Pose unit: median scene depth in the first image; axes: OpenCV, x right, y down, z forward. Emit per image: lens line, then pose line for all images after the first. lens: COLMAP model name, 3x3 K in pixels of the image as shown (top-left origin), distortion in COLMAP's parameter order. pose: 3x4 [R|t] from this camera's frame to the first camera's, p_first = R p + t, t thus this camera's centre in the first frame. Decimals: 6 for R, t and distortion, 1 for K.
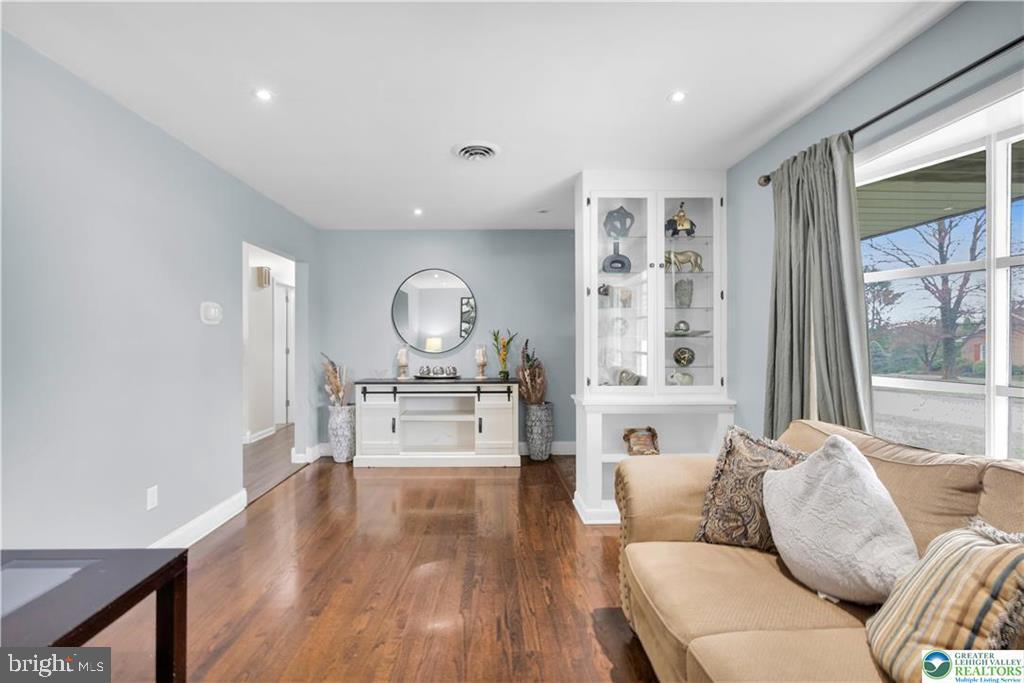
lens RADIAL K [[437.2, 0, 498.8], [0, 437.2, 338.9], [0, 0, 1]] dist [0.000004, -0.000658]
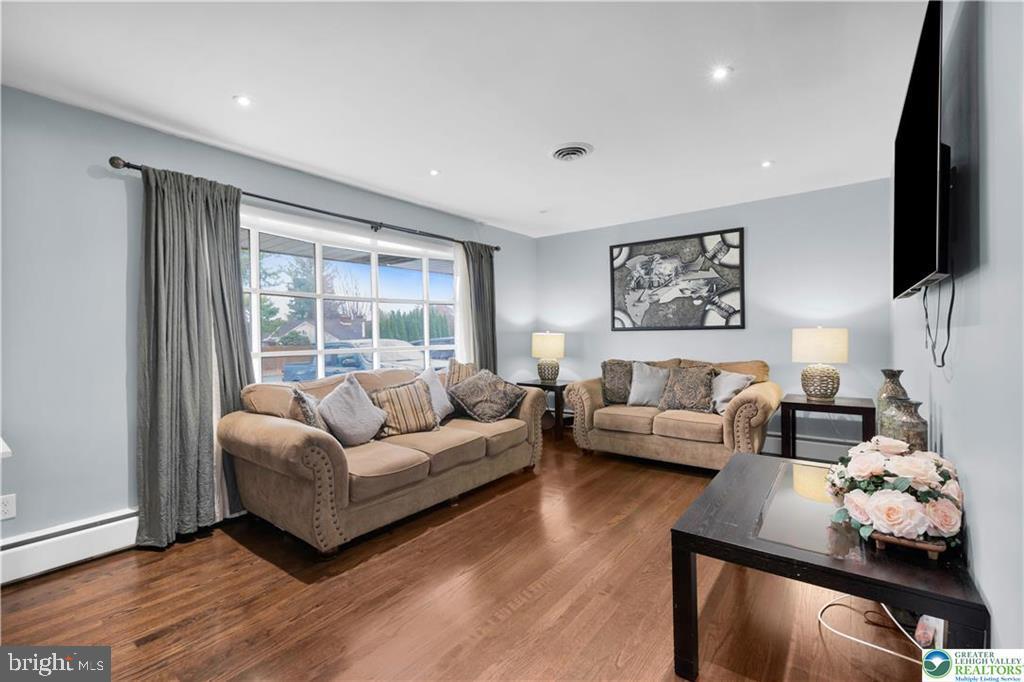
lens RADIAL K [[444.9, 0, 504.9], [0, 444.9, 338.2], [0, 0, 1]] dist [-0.000264, -0.000114]
pose [[-0.776211, 0.006058, 0.630444, -0.907596], [0.015842, 0.999826, 0.009898, 0.033873], [-0.630274, 0.017671, -0.776171, 1.703485]]
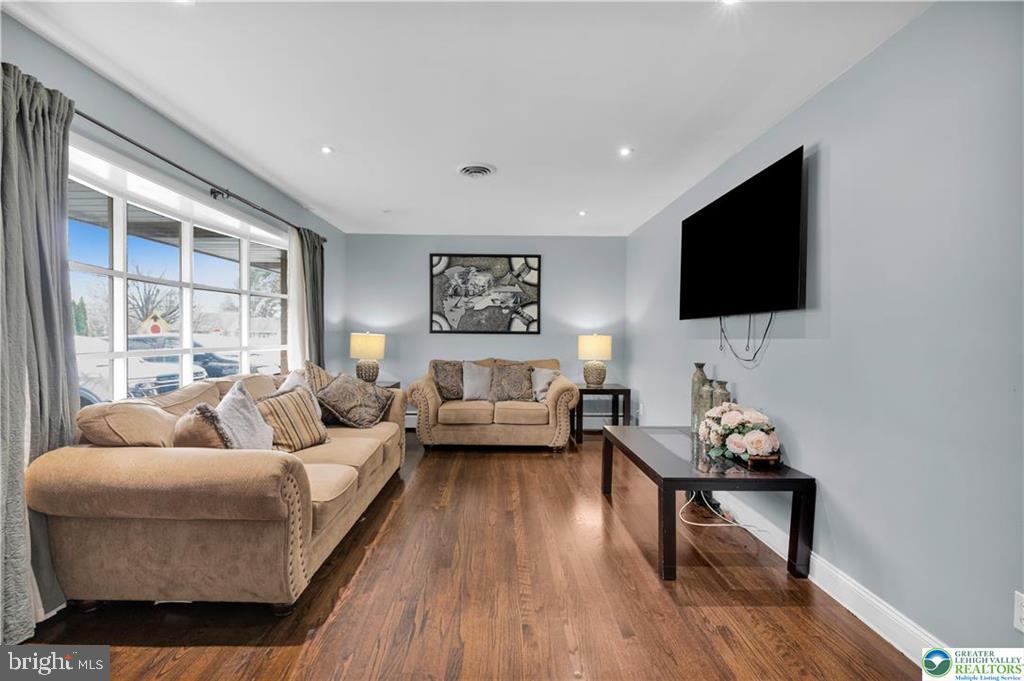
lens RADIAL K [[437.2, 0, 498.8], [0, 437.2, 337.9], [0, 0, 1]] dist [0.000004, -0.000658]
pose [[-0.999713, -0.009666, 0.021903, -0.188150], [-0.009449, 0.999905, 0.010006, 0.025170], [-0.021997, 0.009796, -0.999710, 2.039747]]
